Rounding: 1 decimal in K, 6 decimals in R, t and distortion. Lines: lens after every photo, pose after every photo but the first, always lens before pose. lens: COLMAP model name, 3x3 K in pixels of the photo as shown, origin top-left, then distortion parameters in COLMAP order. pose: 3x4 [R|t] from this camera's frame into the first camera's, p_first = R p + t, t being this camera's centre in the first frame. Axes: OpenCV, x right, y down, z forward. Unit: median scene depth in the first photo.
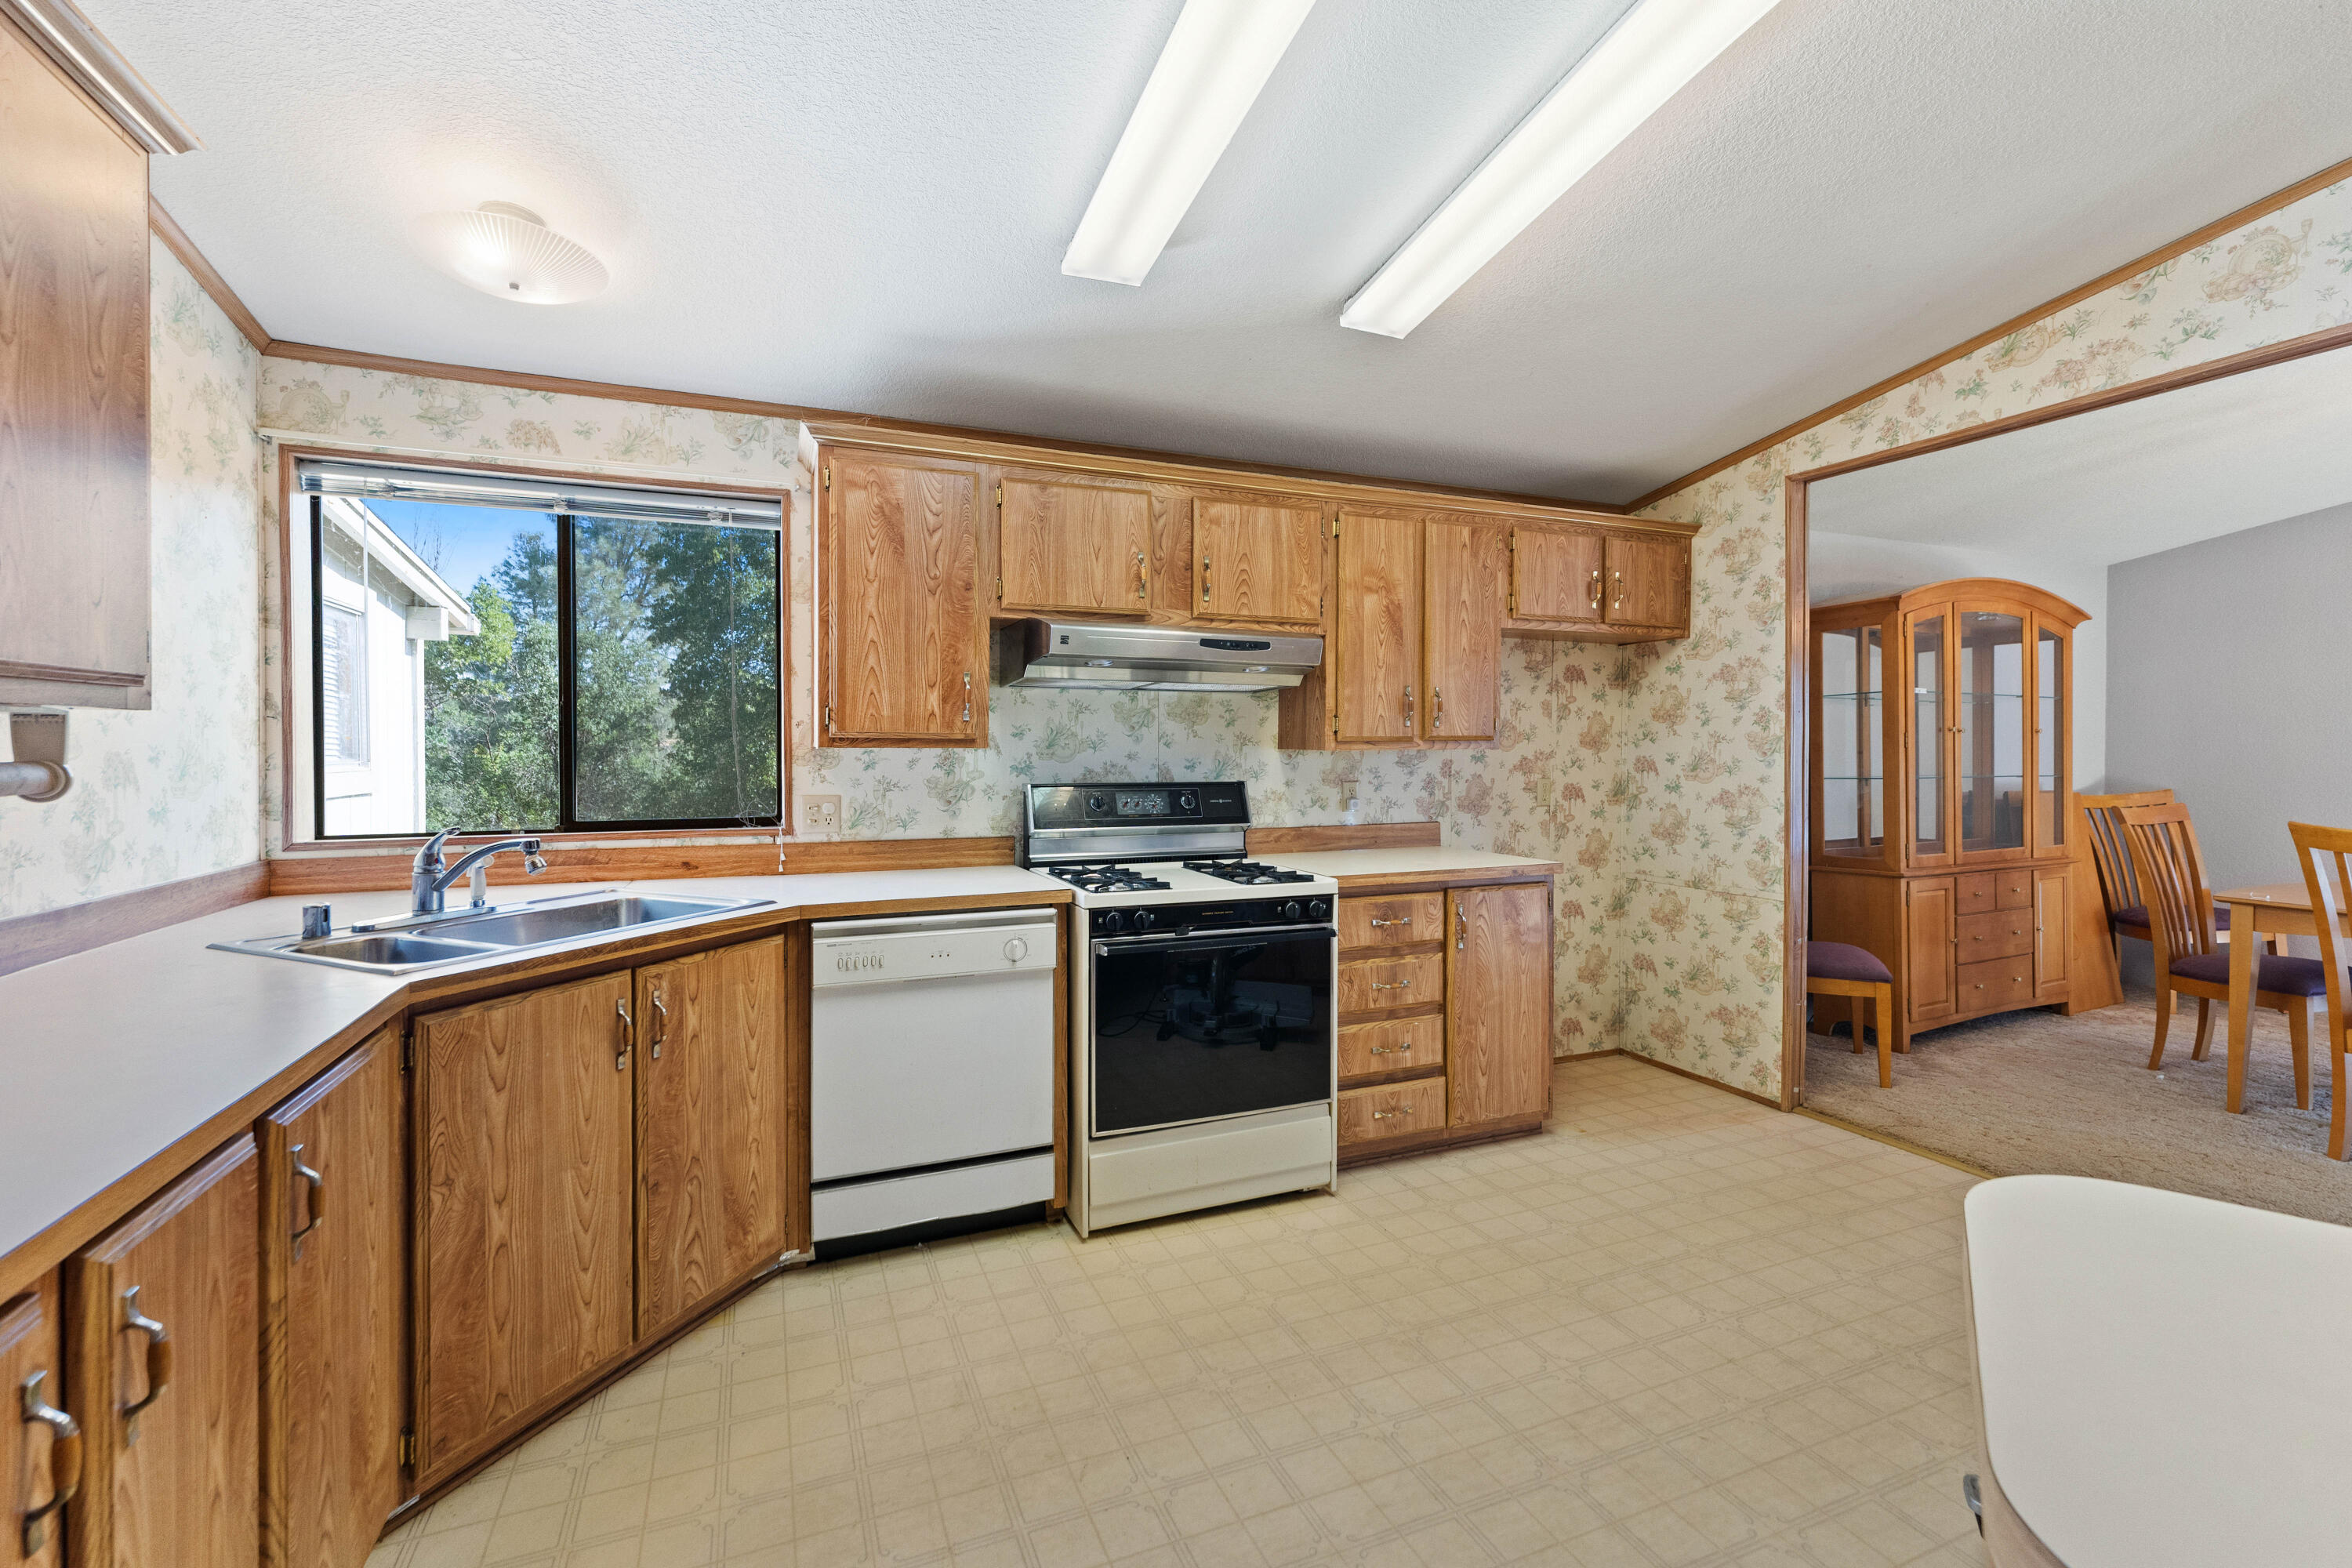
lens RADIAL K [[960.3, 0, 1176.0], [0, 960.3, 784.0], [0, 0, 1]] dist [-0.002038, 0.000035]
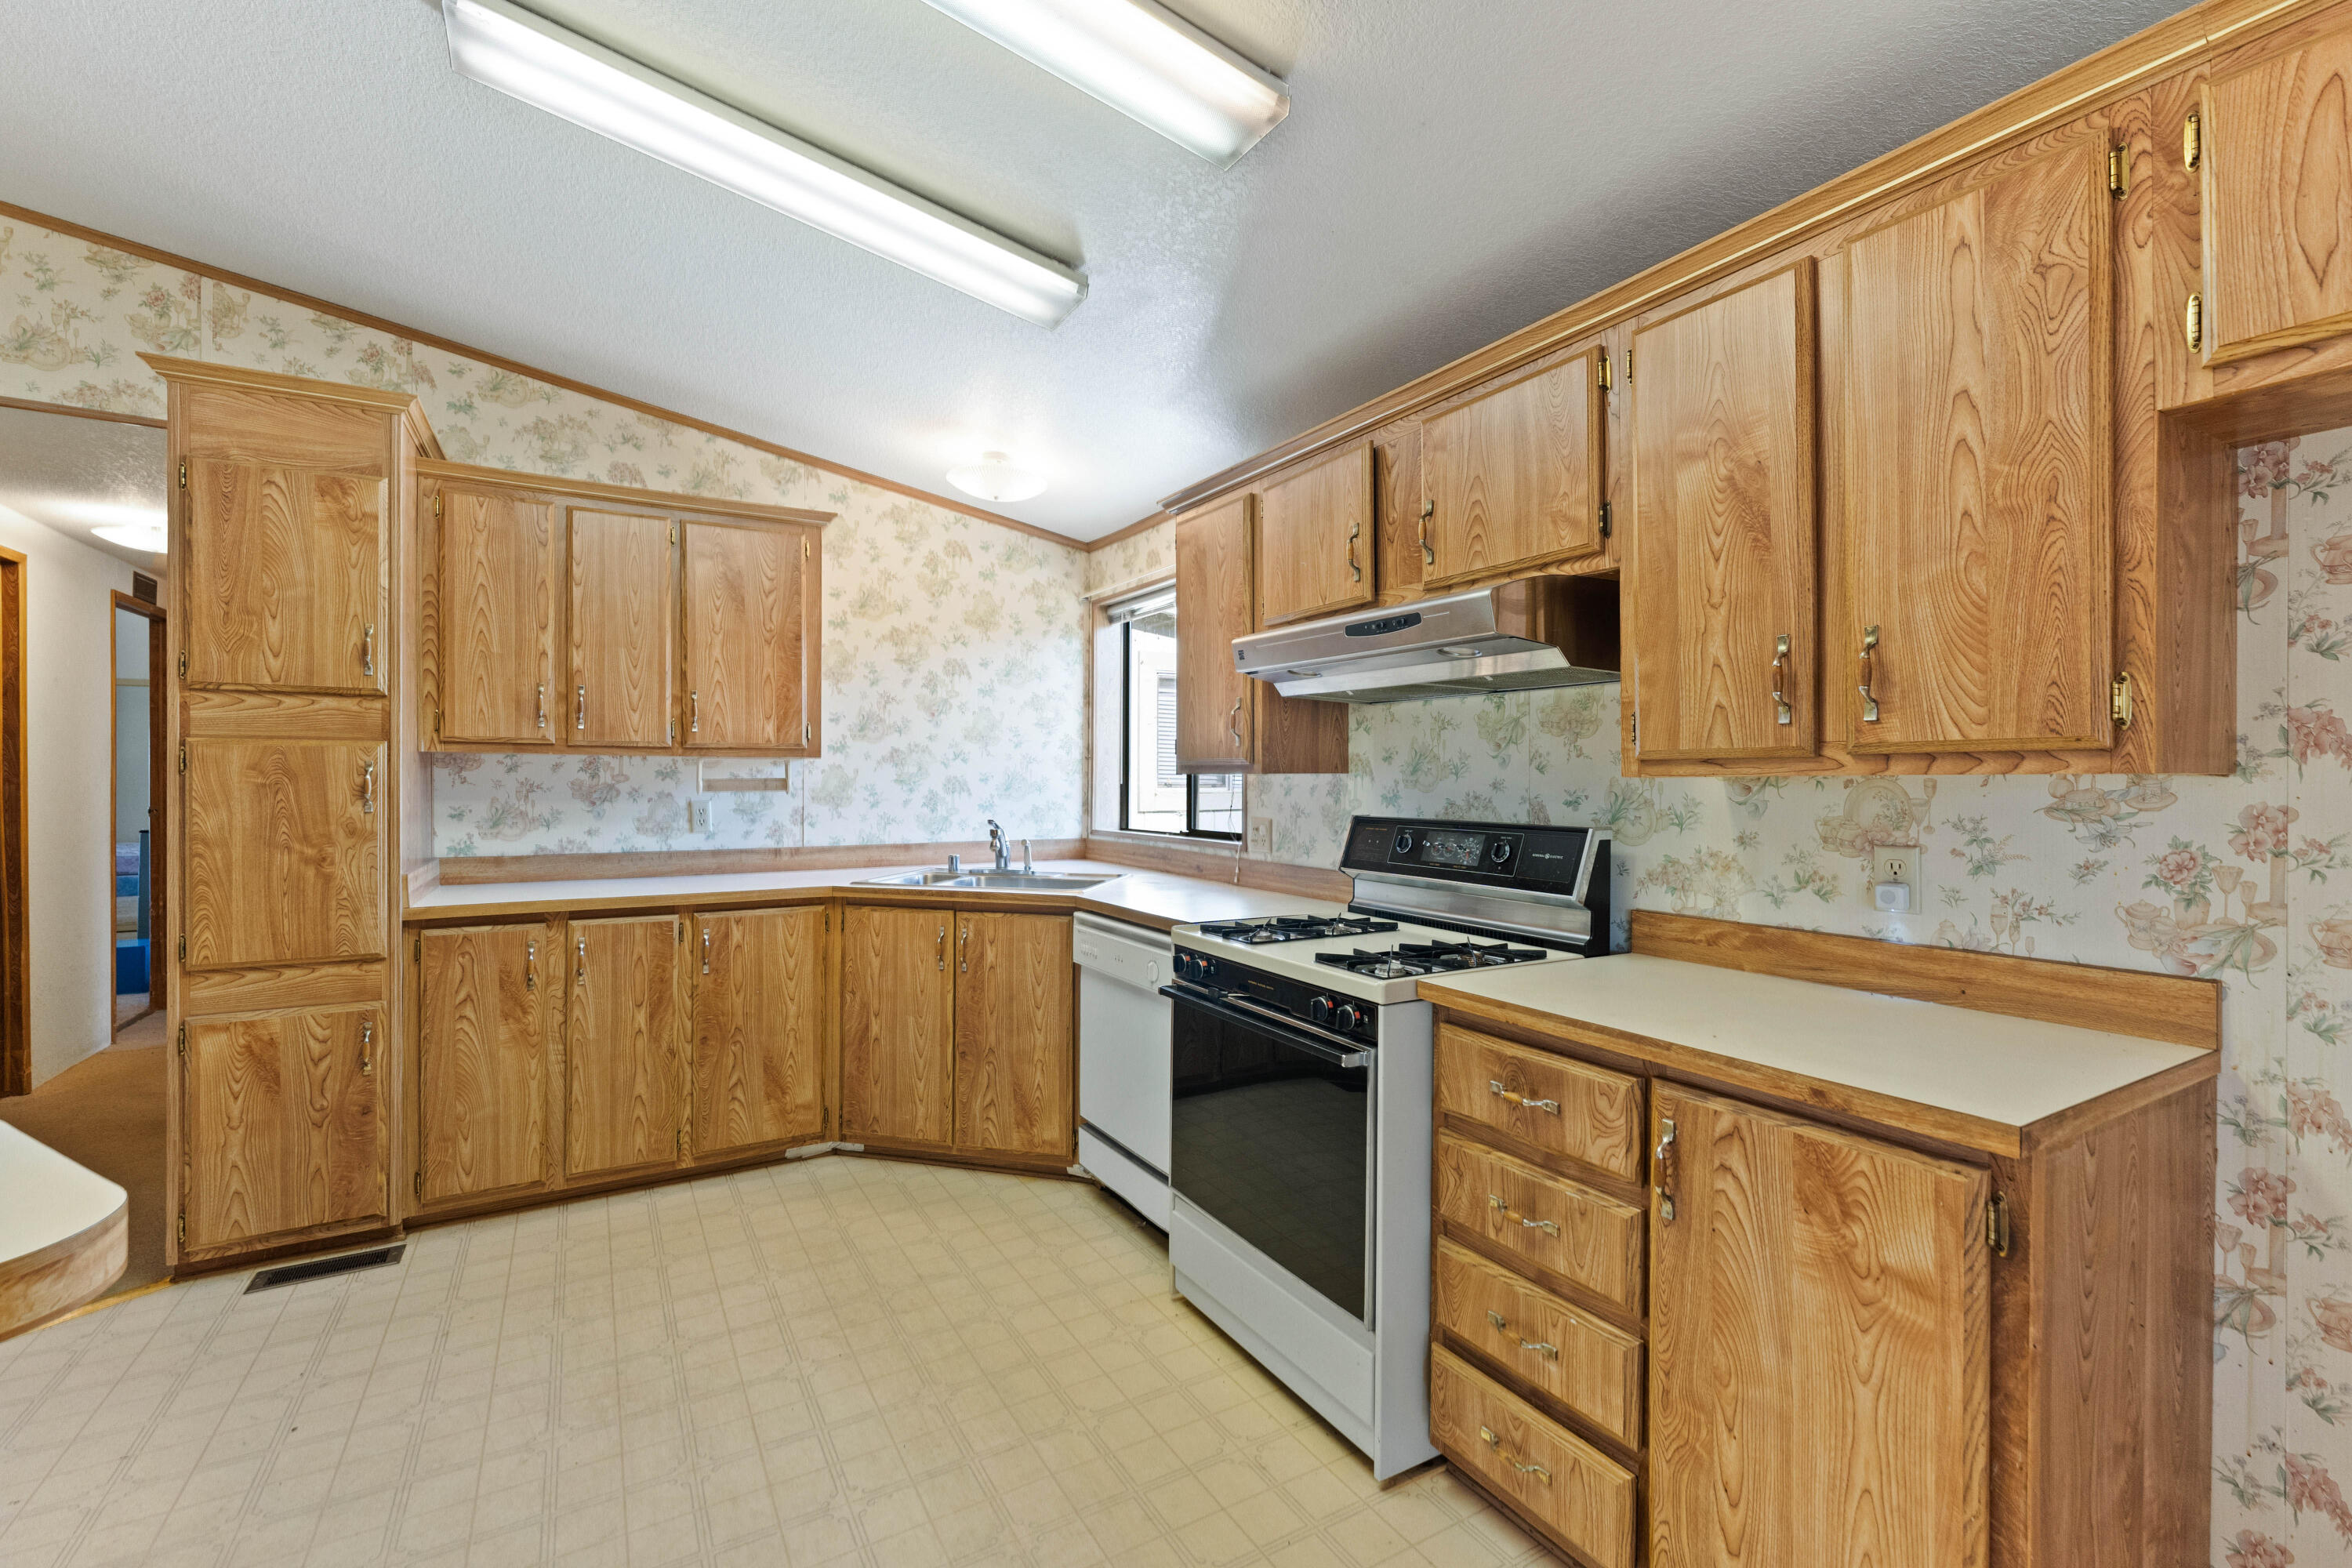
lens RADIAL K [[1028.5, 0, 1178.0], [0, 1028.5, 801.7], [0, 0, 1]] dist [-0.009083, -0.000085]
pose [[0.134536, 0.022743, -0.990648, 0.666661], [-0.040645, 0.999022, 0.017415, -0.019805], [0.990075, 0.037921, 0.135329, 0.638180]]
